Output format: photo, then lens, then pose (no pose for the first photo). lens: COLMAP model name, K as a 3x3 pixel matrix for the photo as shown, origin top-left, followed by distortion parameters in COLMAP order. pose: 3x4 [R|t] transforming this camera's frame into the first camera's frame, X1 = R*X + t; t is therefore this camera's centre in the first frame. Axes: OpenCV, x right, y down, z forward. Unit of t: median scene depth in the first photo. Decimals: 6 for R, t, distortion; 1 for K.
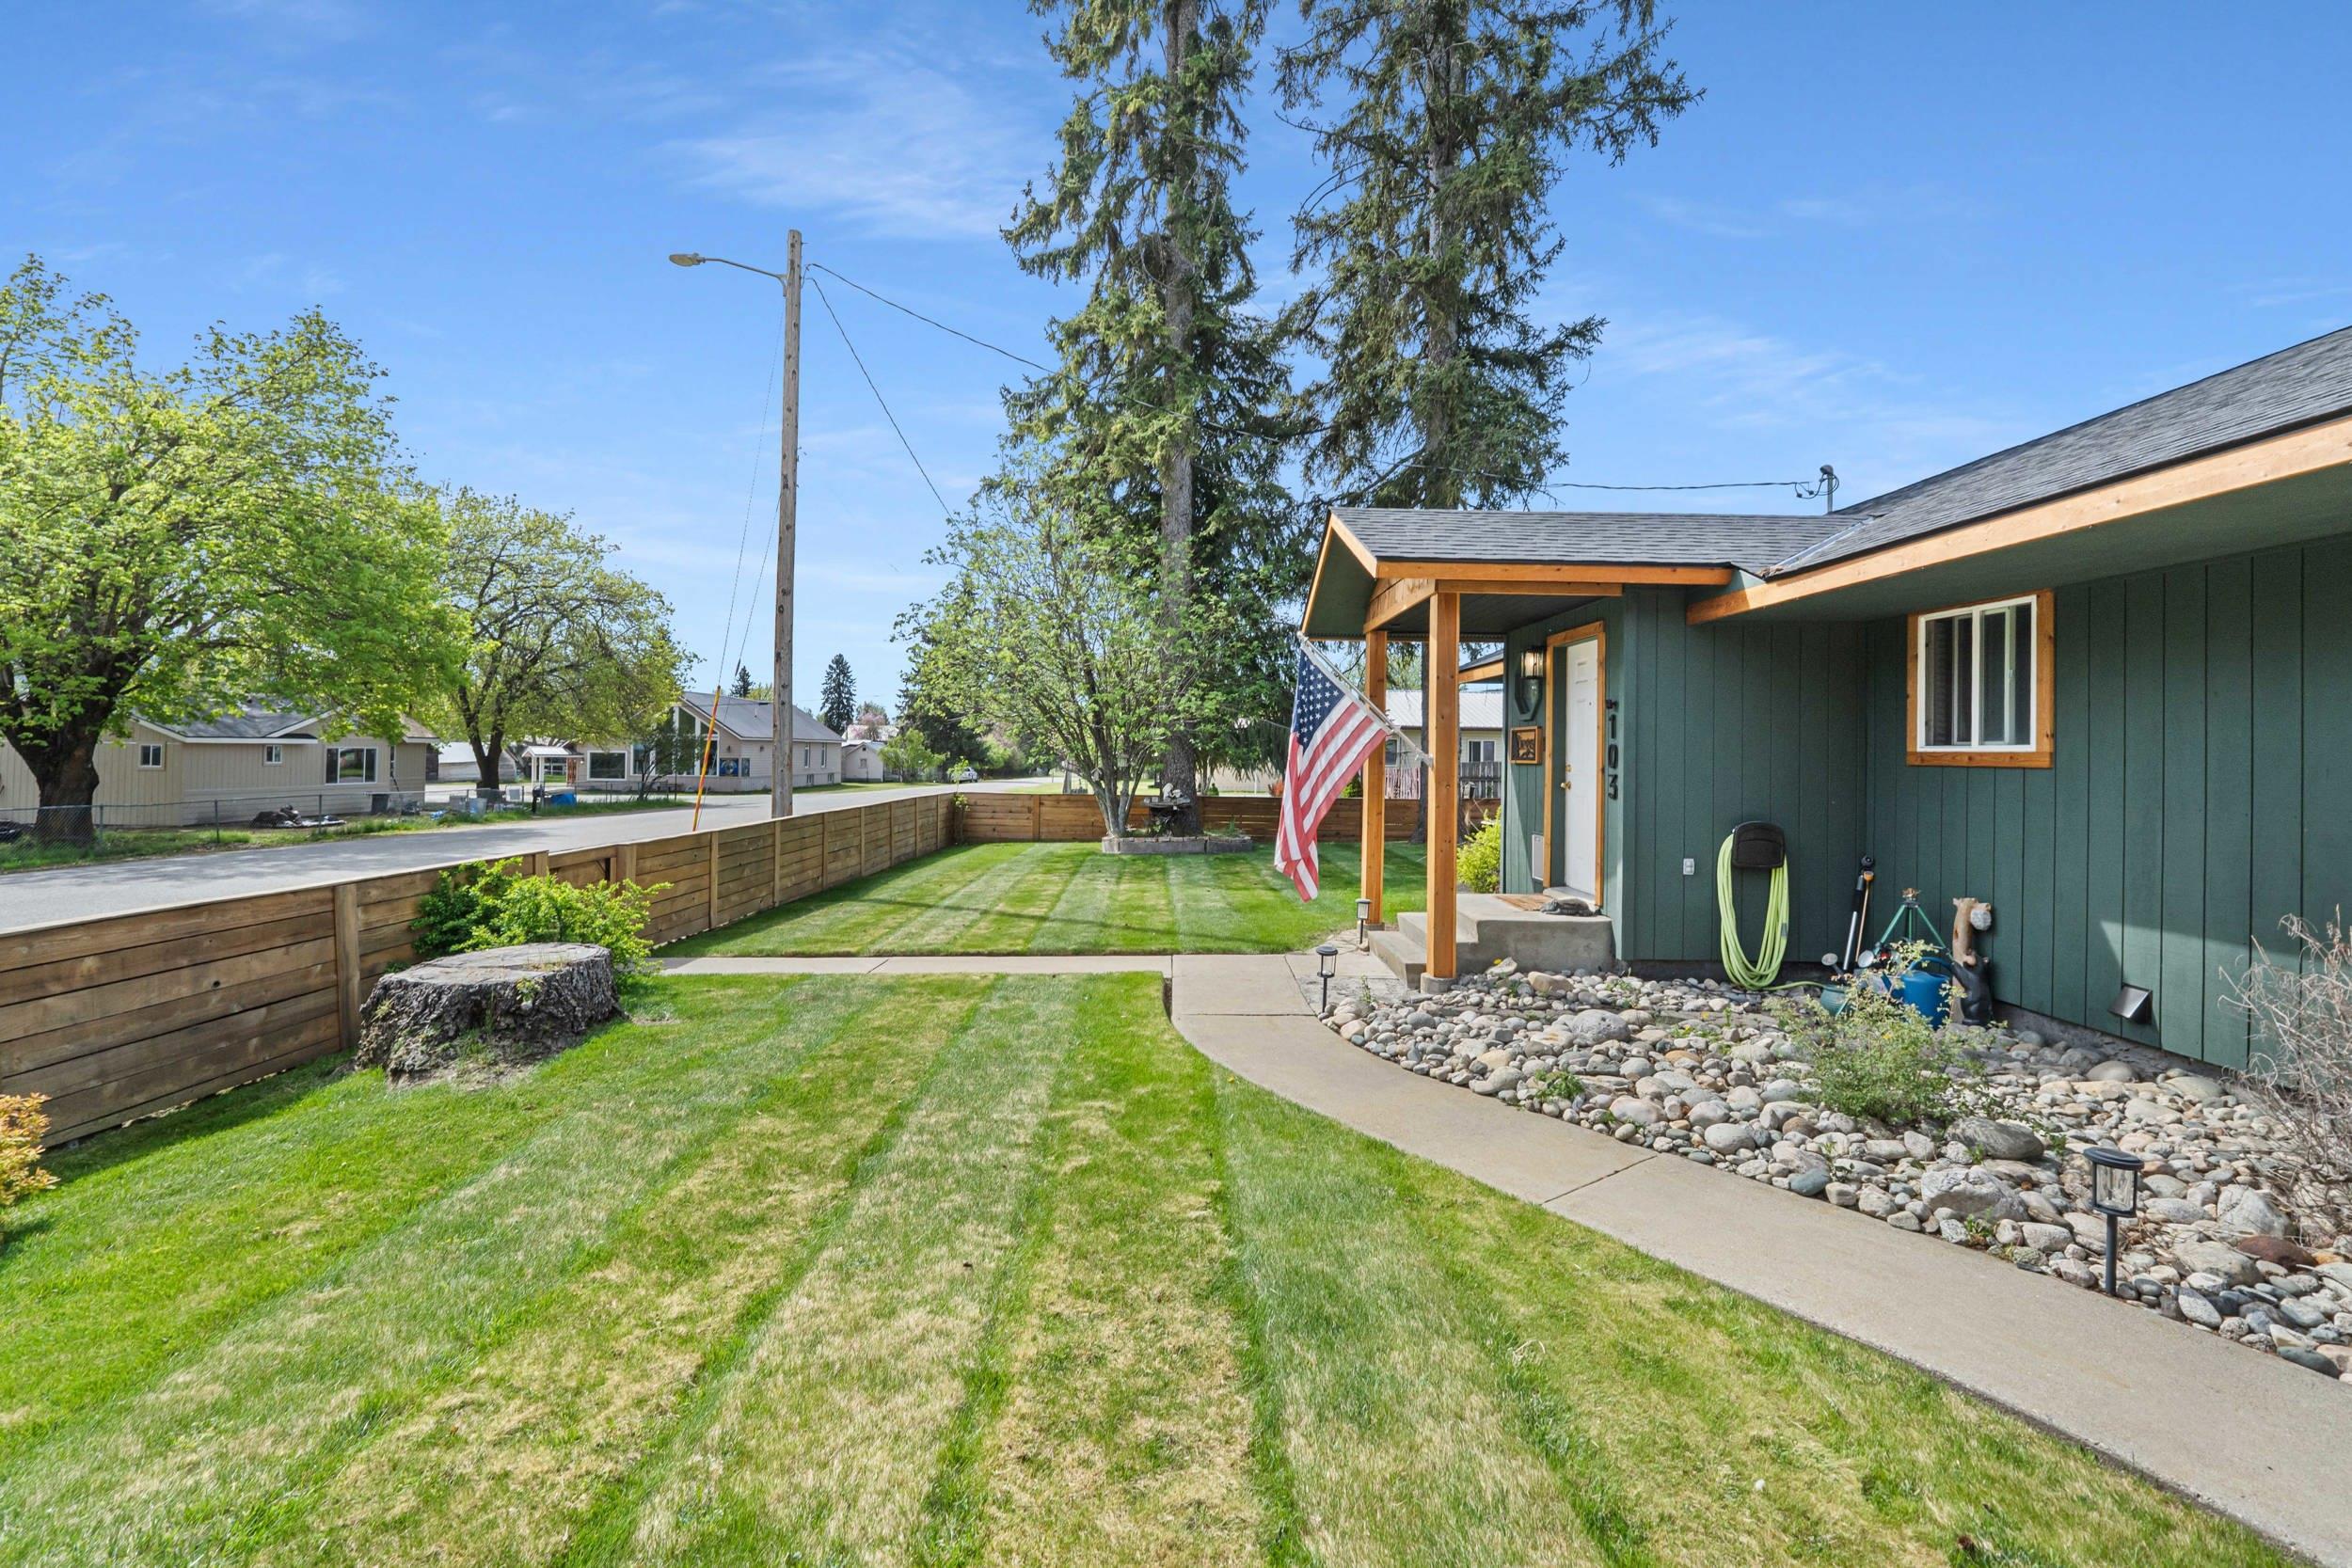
lens RADIAL K [[1026.5, 0, 1176.0], [0, 1026.5, 784.0], [0, 0, 1]] dist [0.001898, 0.000219]
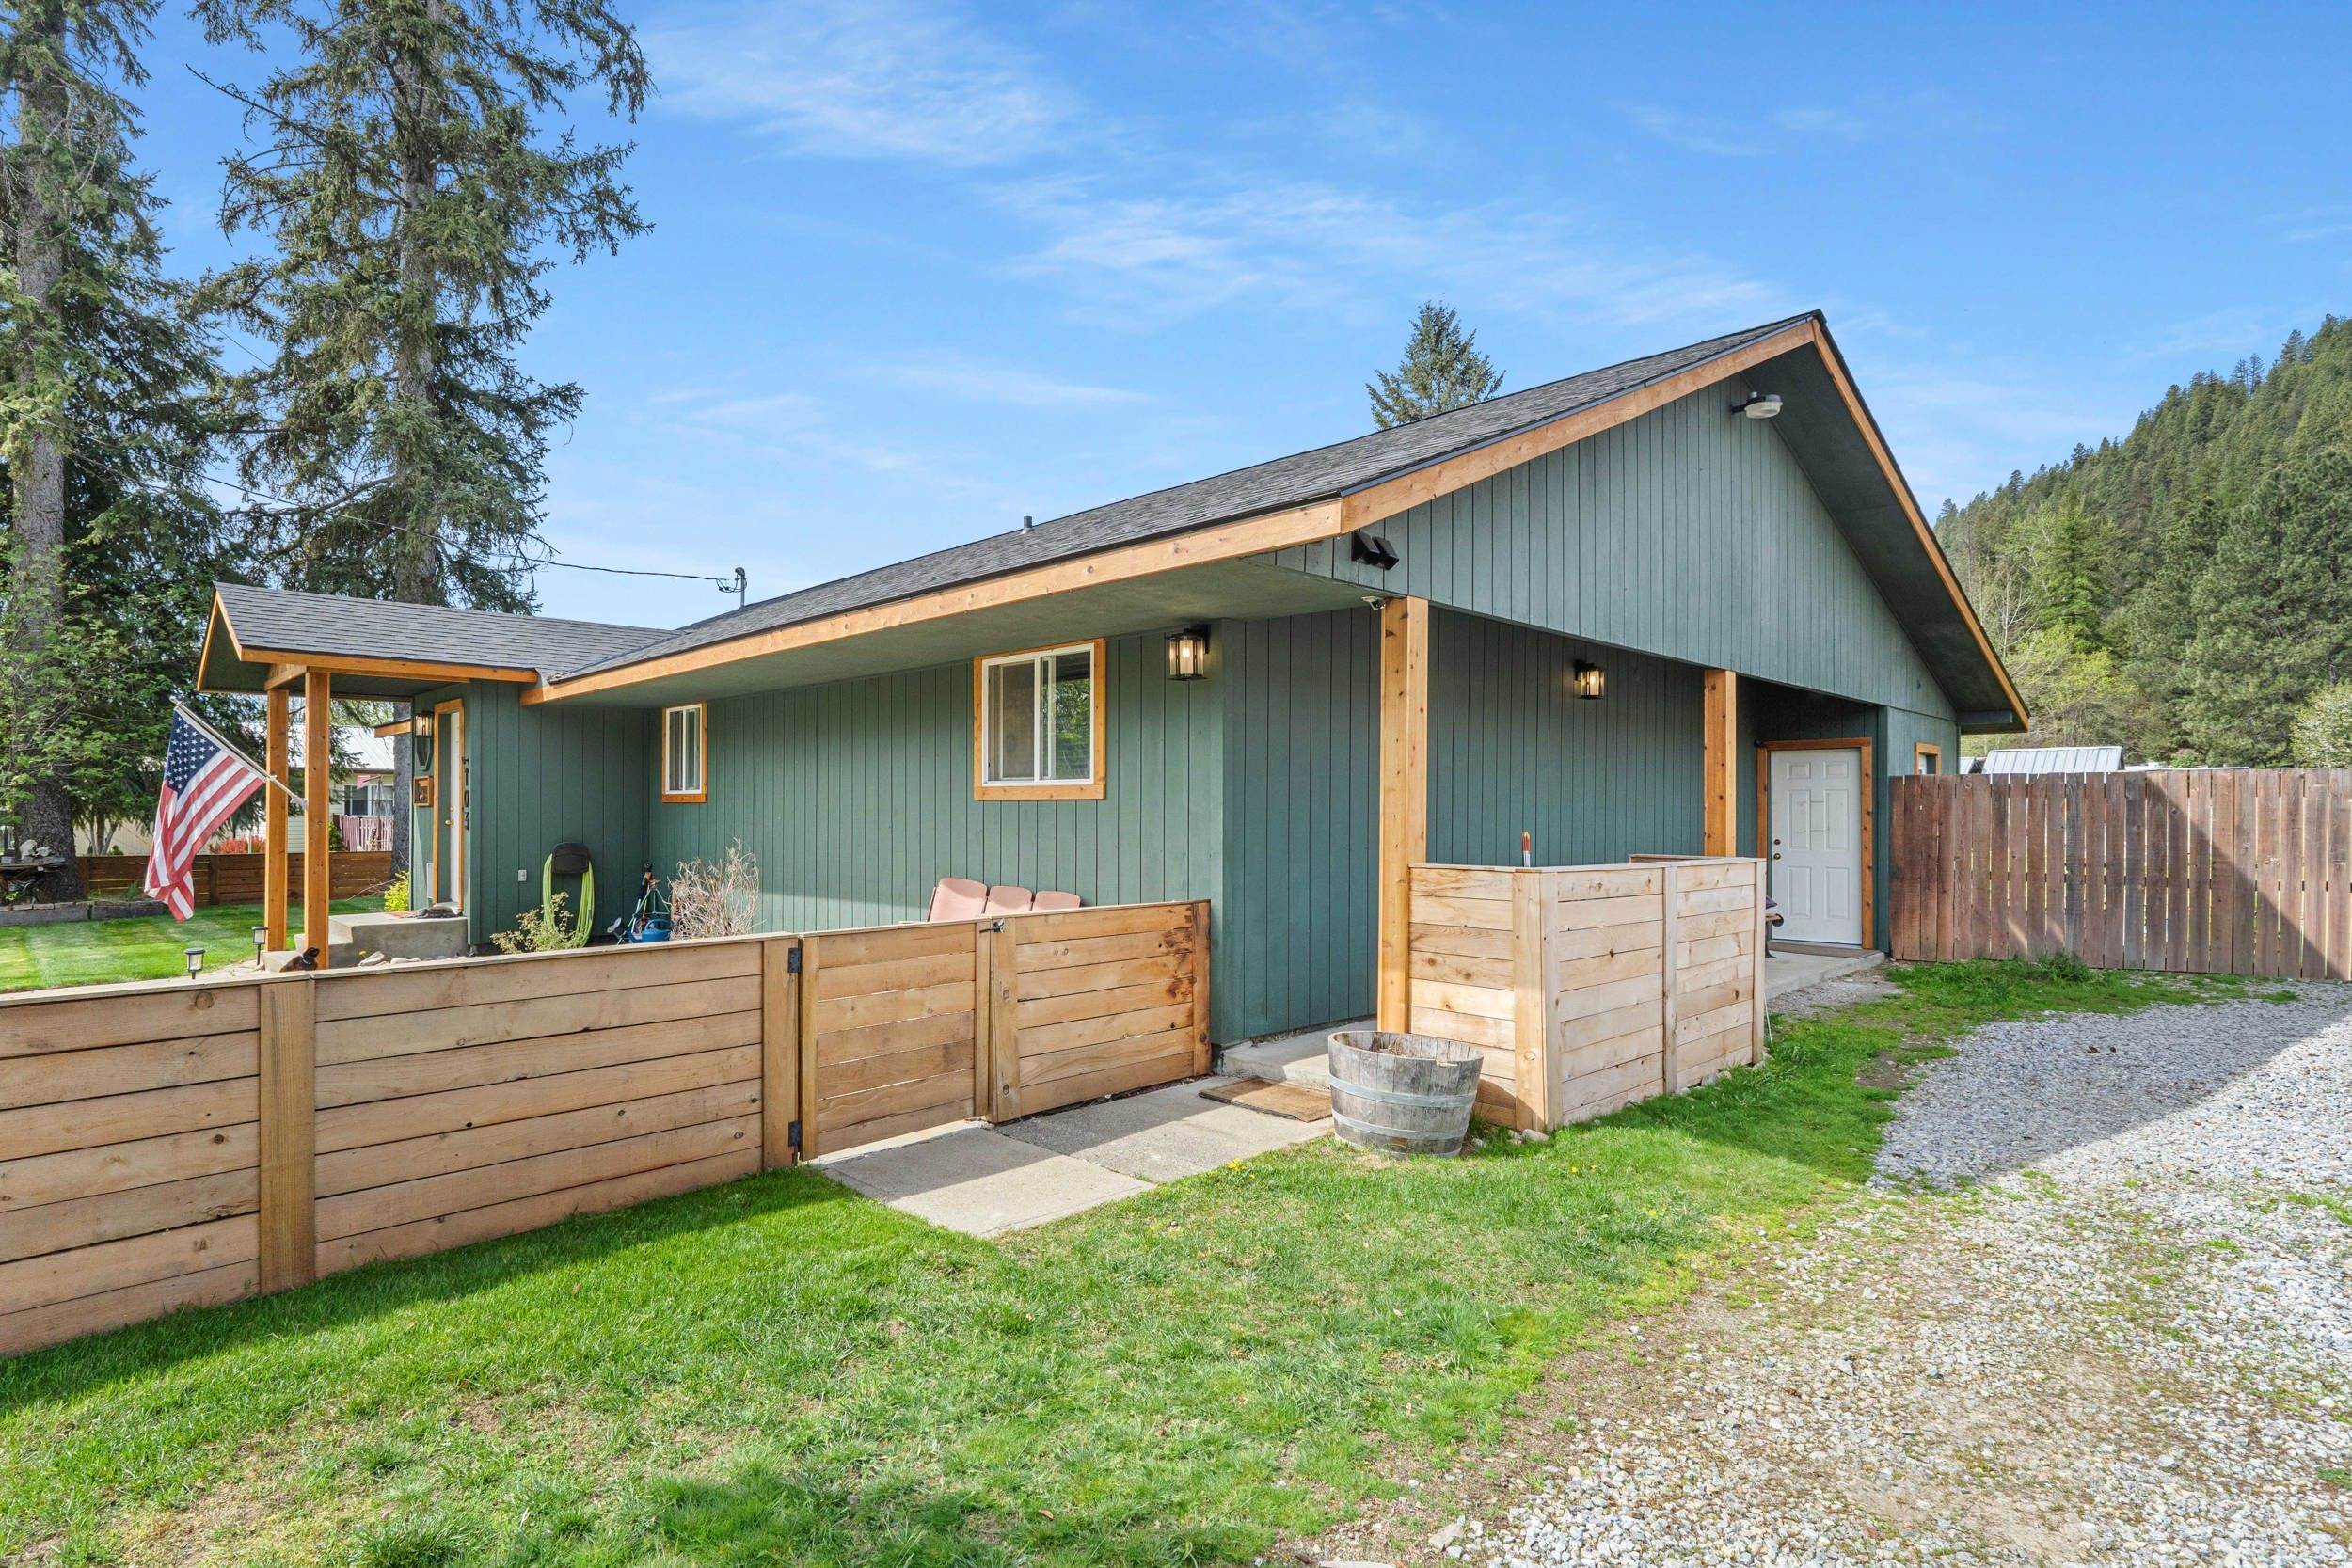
lens RADIAL K [[1230.0, 0, 1172.2], [0, 1230.0, 804.1], [0, 0, 1]] dist [-0.001406, -0.001435]
pose [[0.738487, -0.009874, 0.674195, 0.005741], [0.028764, 0.999444, -0.016870, 0.013265], [-0.673654, 0.031851, 0.738361, -0.320202]]
